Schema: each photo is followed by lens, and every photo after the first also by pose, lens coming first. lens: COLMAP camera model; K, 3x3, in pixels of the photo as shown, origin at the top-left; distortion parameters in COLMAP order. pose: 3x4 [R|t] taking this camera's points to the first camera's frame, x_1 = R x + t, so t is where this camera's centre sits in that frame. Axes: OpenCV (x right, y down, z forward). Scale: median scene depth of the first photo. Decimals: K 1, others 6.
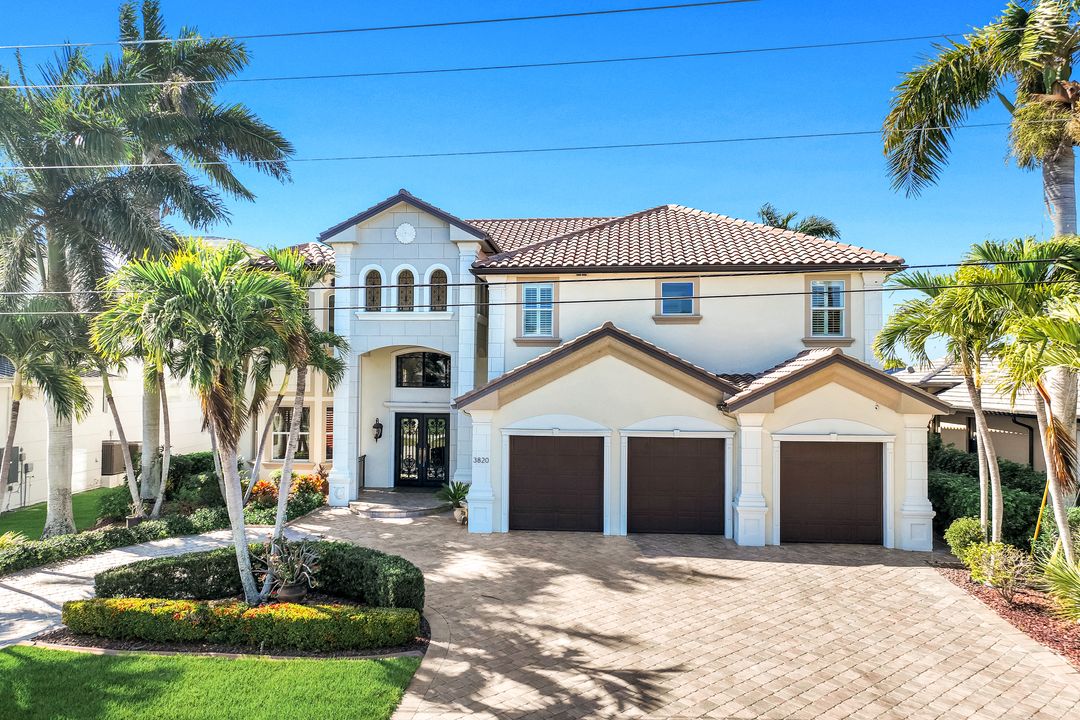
lens RADIAL K [[754.5, 0, 540.1], [0, 754.5, 388.2], [0, 0, 1]] dist [0.013454, 0.002539]
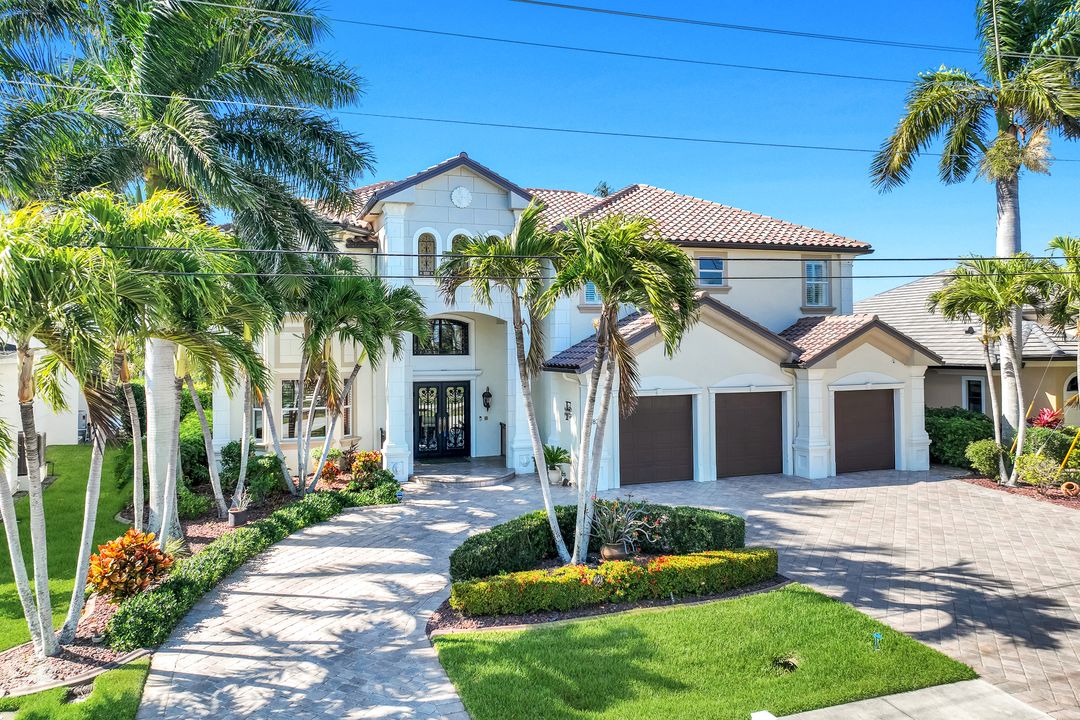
lens RADIAL K [[776.0, 0, 540.0], [0, 776.0, 360.0], [0, 0, 1]] dist [-0.001817, 0.000382]
pose [[0.908578, -0.023759, 0.417039, -0.605240], [0.020846, 0.999716, 0.011538, -0.004613], [-0.417194, -0.001790, 0.908816, 0.054048]]
